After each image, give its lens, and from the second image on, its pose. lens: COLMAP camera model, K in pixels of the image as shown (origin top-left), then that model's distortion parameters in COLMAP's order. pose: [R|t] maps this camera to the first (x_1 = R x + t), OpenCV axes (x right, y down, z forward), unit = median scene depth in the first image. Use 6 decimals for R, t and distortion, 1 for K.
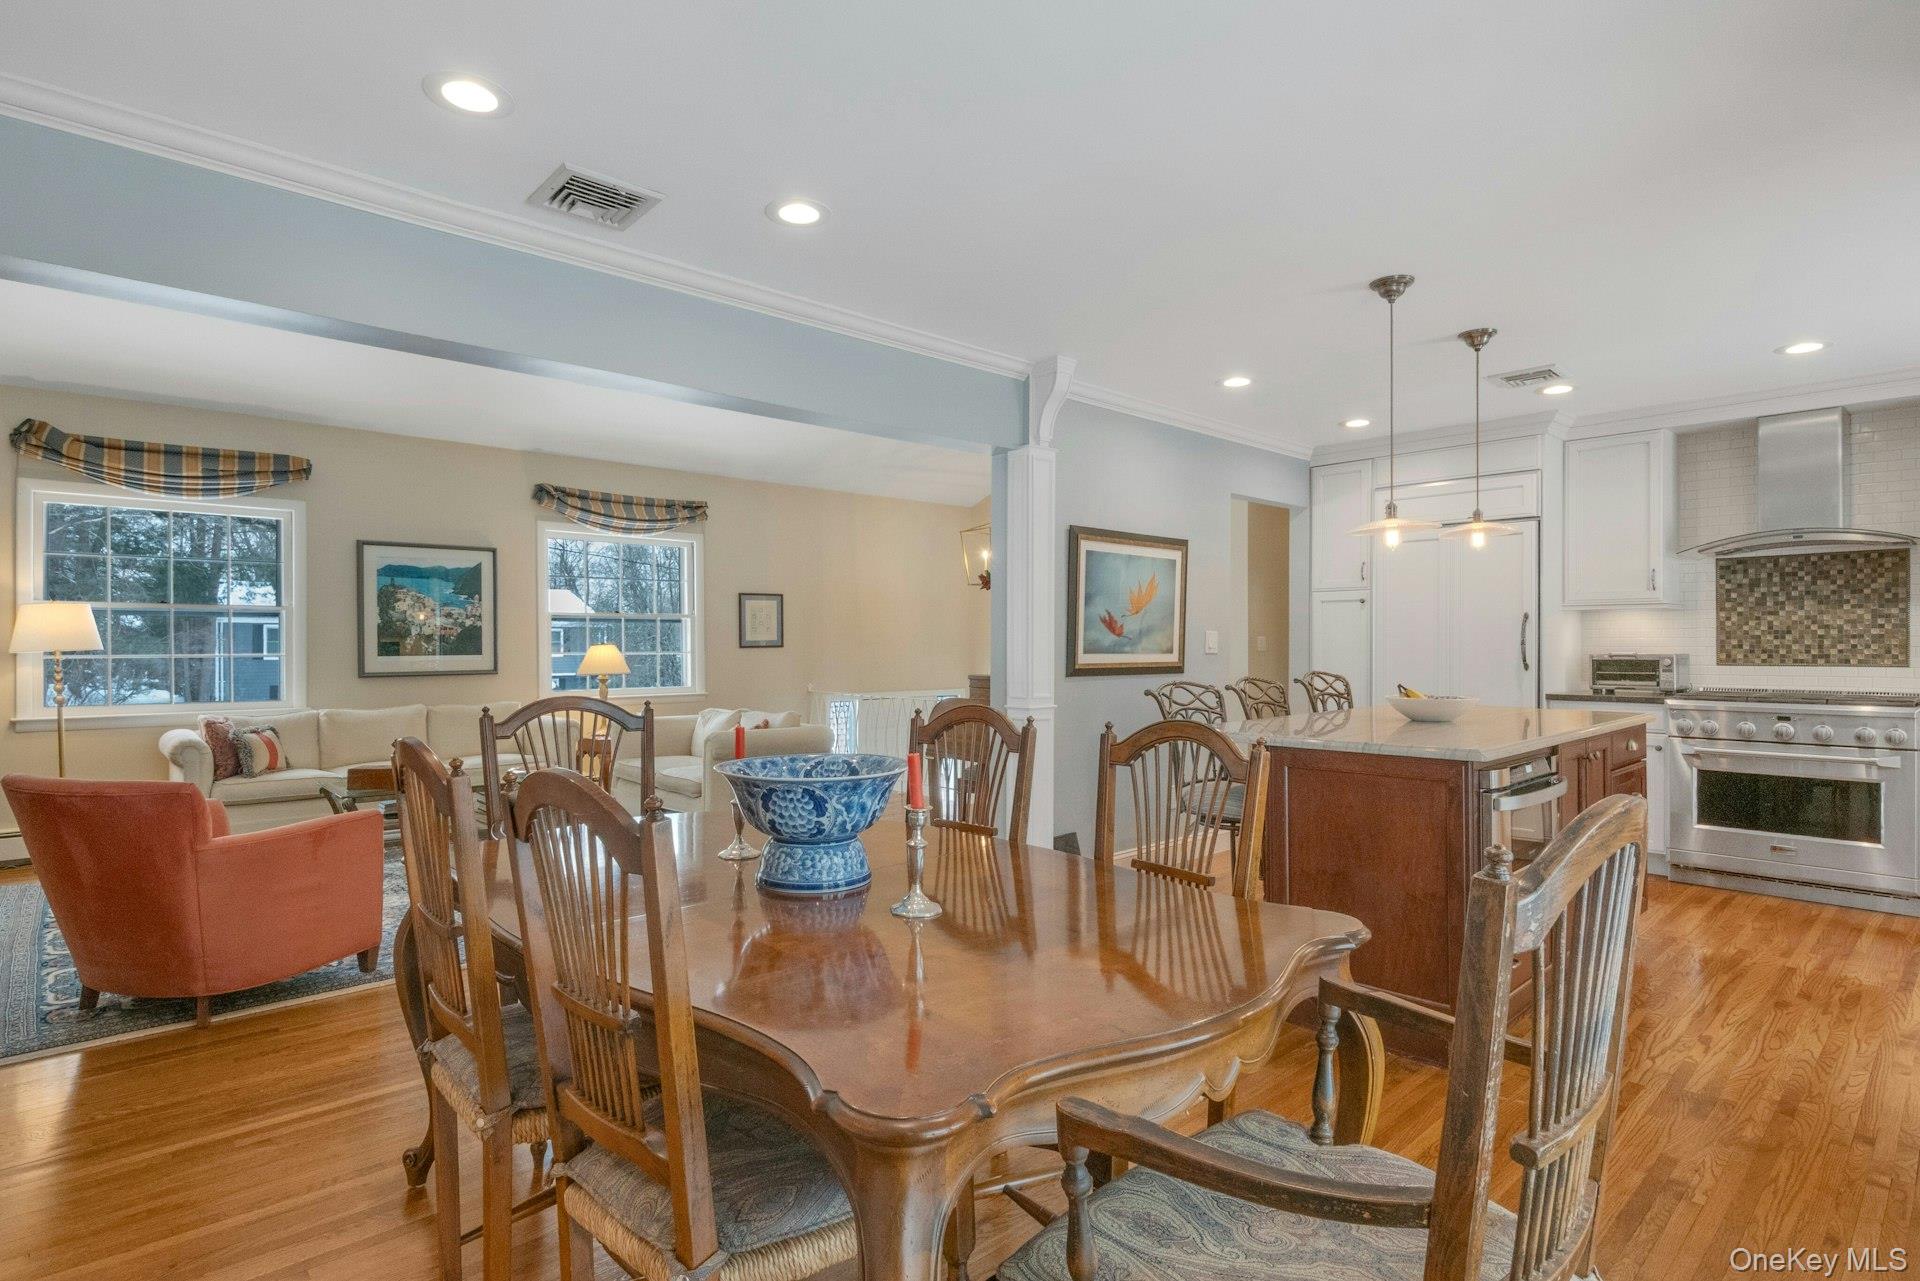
lens RADIAL K [[978.3, 0, 959.5], [0, 978.3, 645.7], [0, 0, 1]] dist [0.000138, -0.001102]
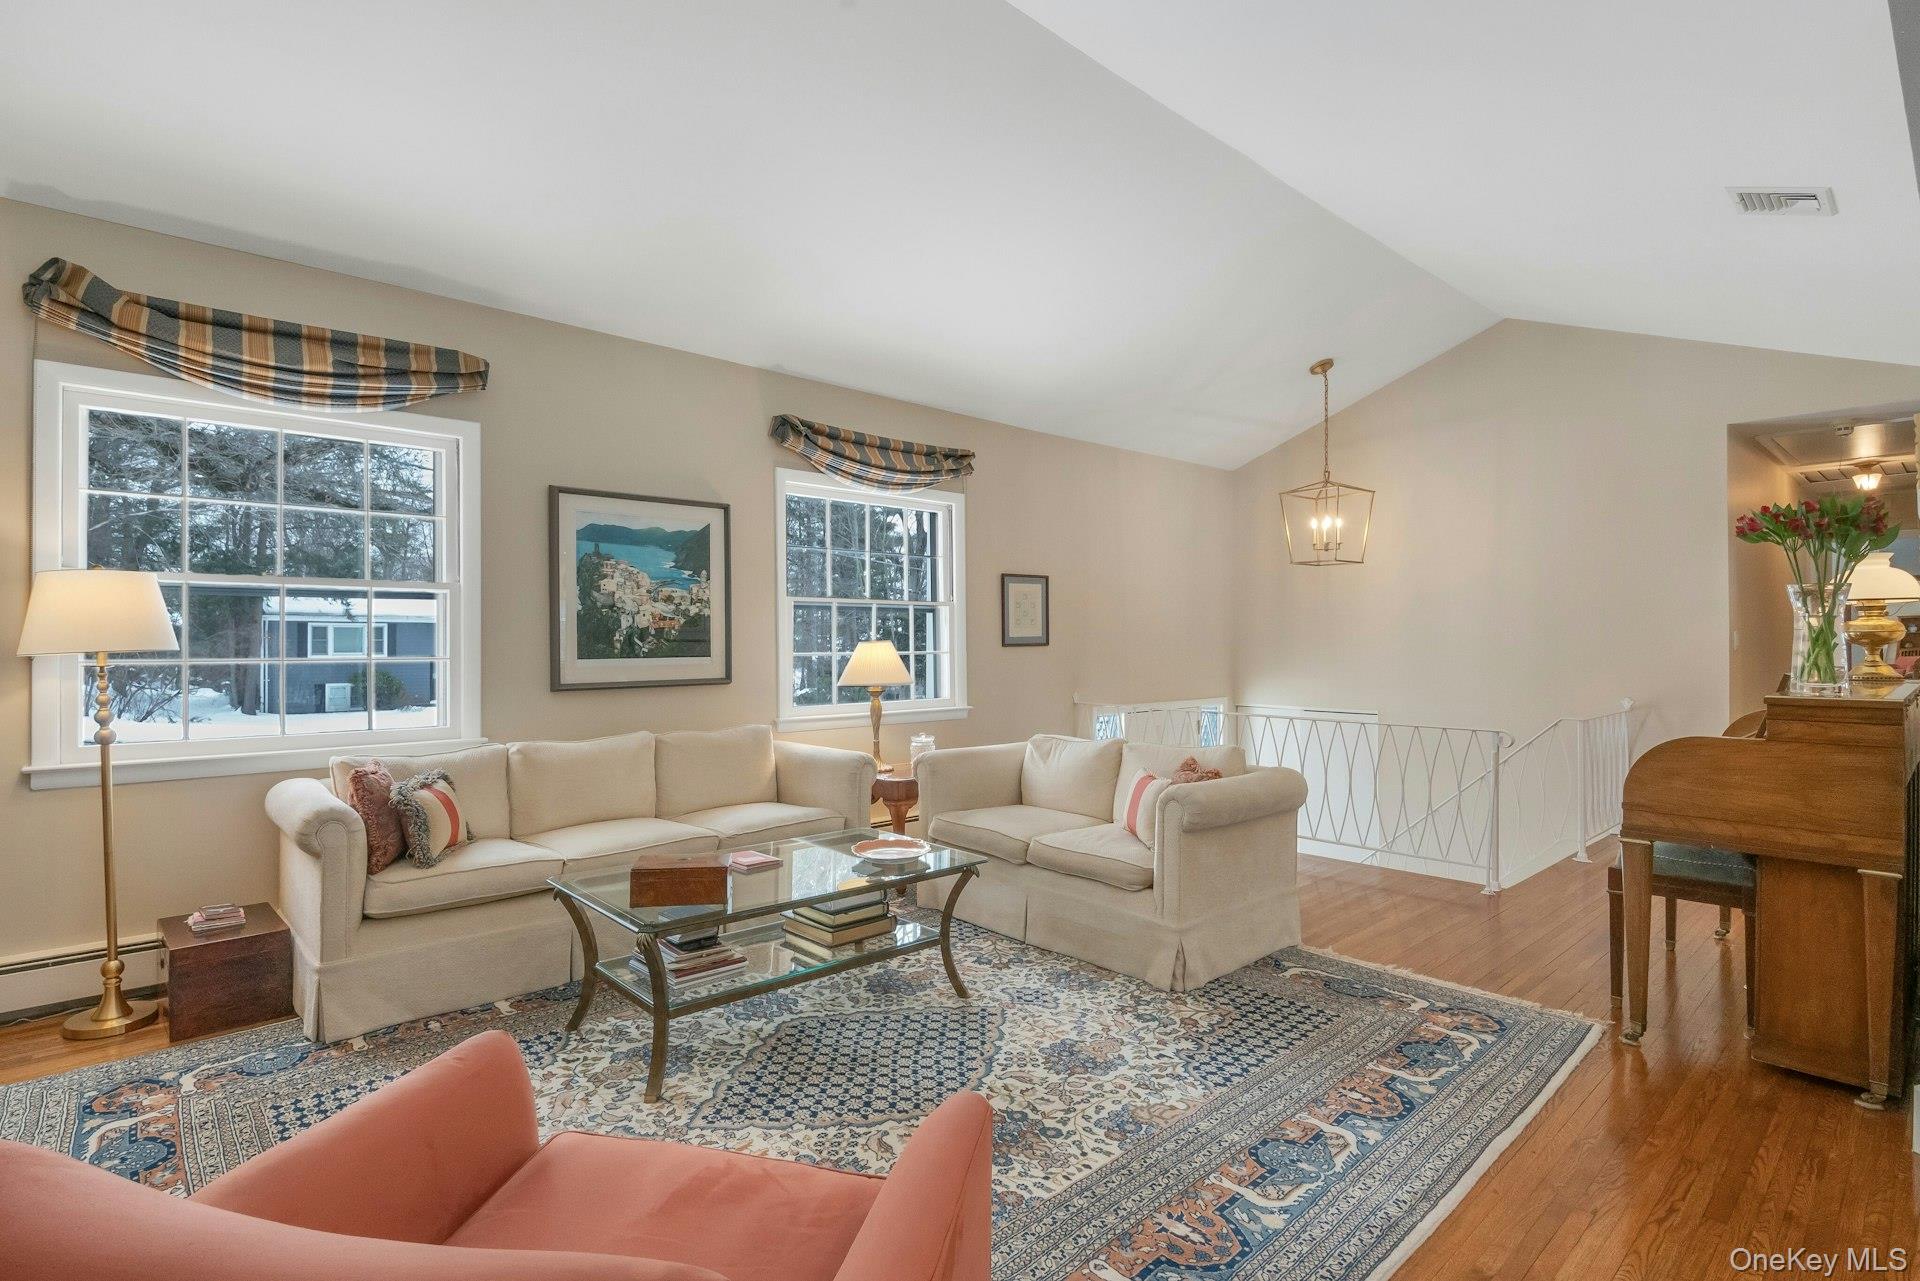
lens RADIAL K [[934.6, 0, 960.0], [0, 934.6, 640.5], [0, 0, 1]] dist [-0.002825, -0.000662]
pose [[1.000000, -0.000034, -0.000862, -0.414081], [0.000032, 0.999995, -0.003234, -0.000007], [0.000863, 0.003234, 0.999994, 0.448768]]
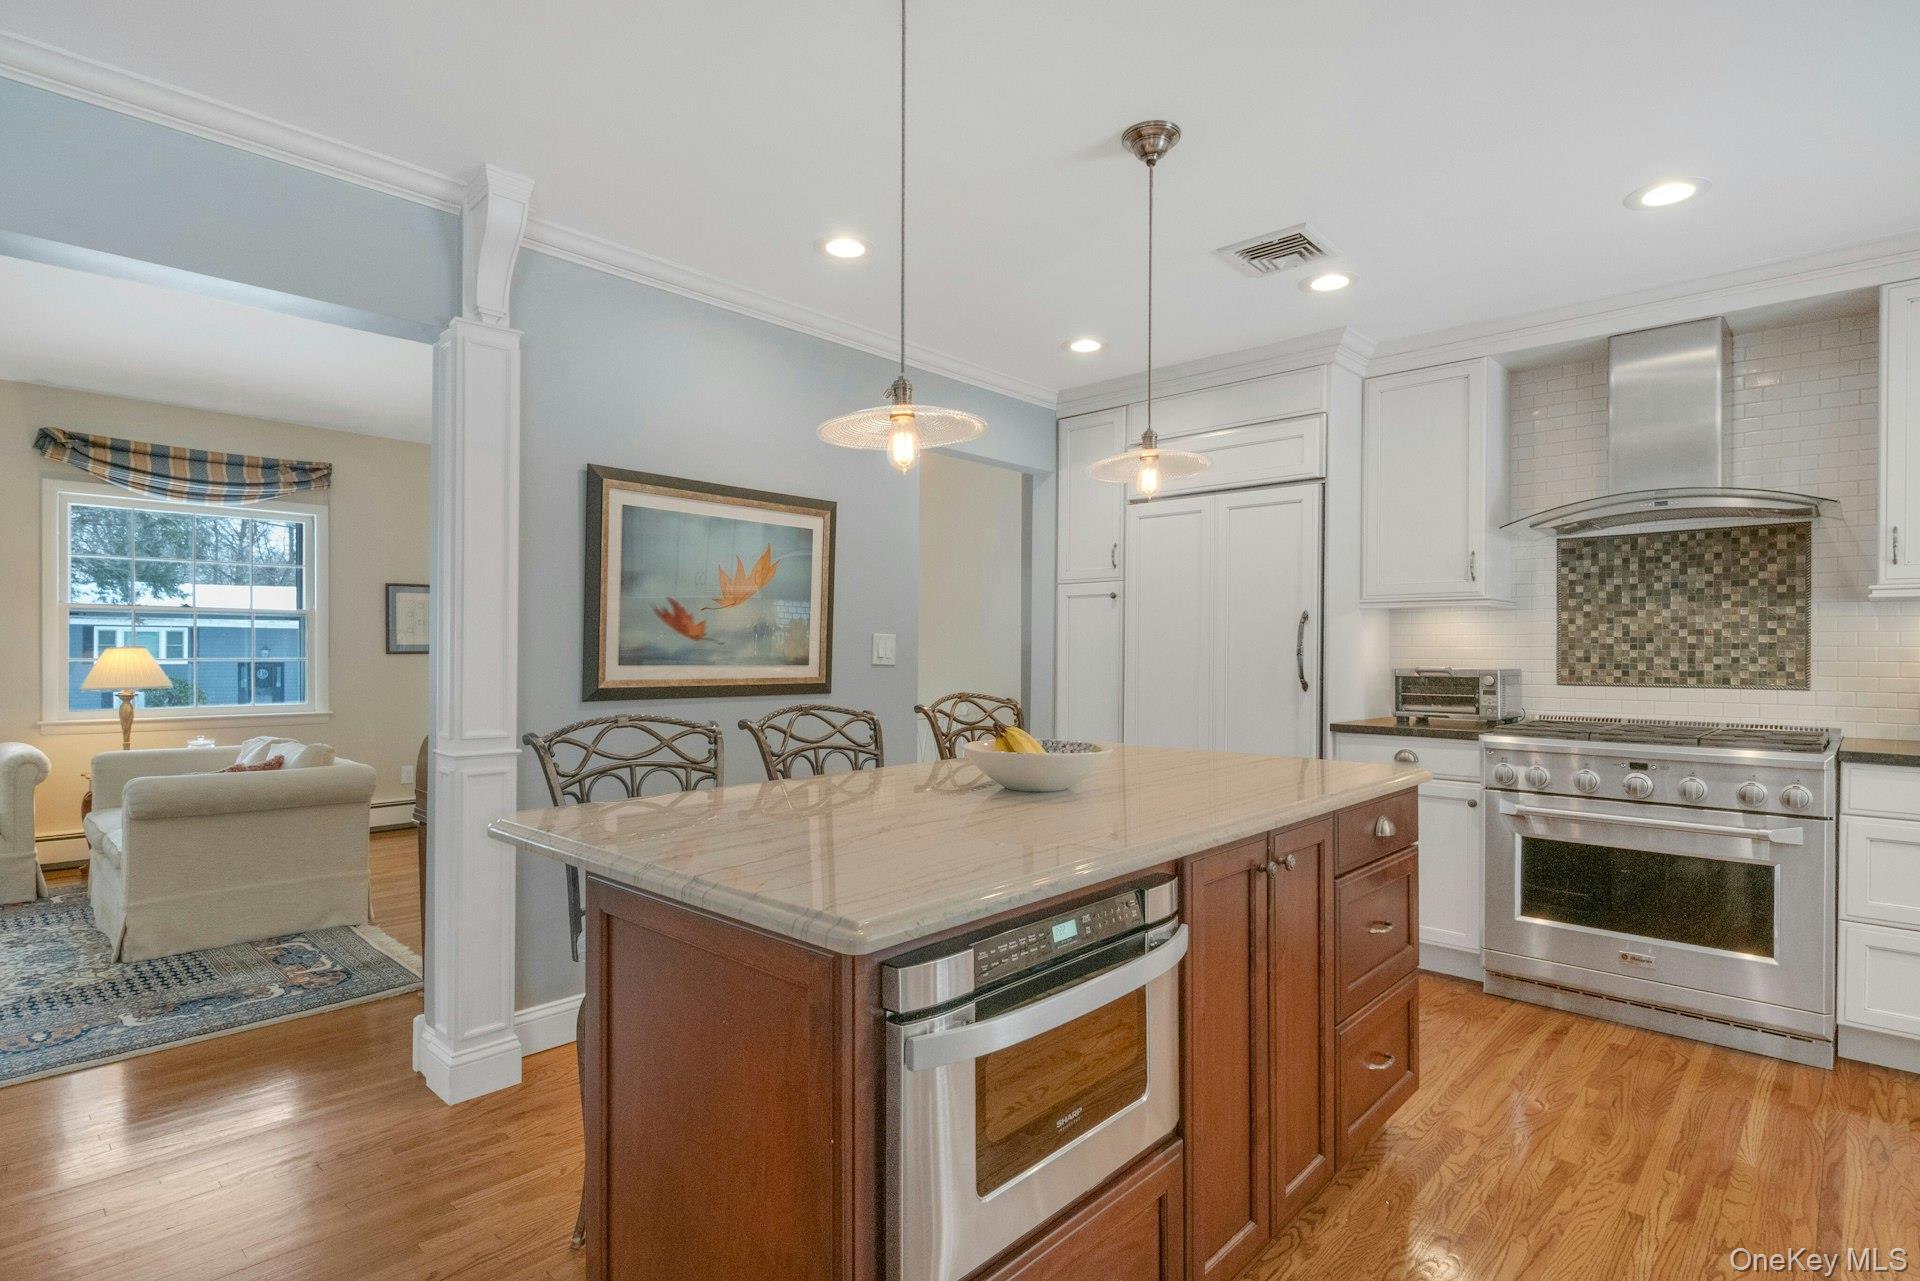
lens RADIAL K [[975.6, 0, 957.3], [0, 975.6, 654.3], [0, 0, 1]] dist [0.000986, -0.000768]
pose [[0.997286, 0.005947, 0.073379, 0.276512], [-0.005972, 0.999982, 0.000128, -0.000338], [-0.073377, -0.000566, 0.997304, 0.309114]]
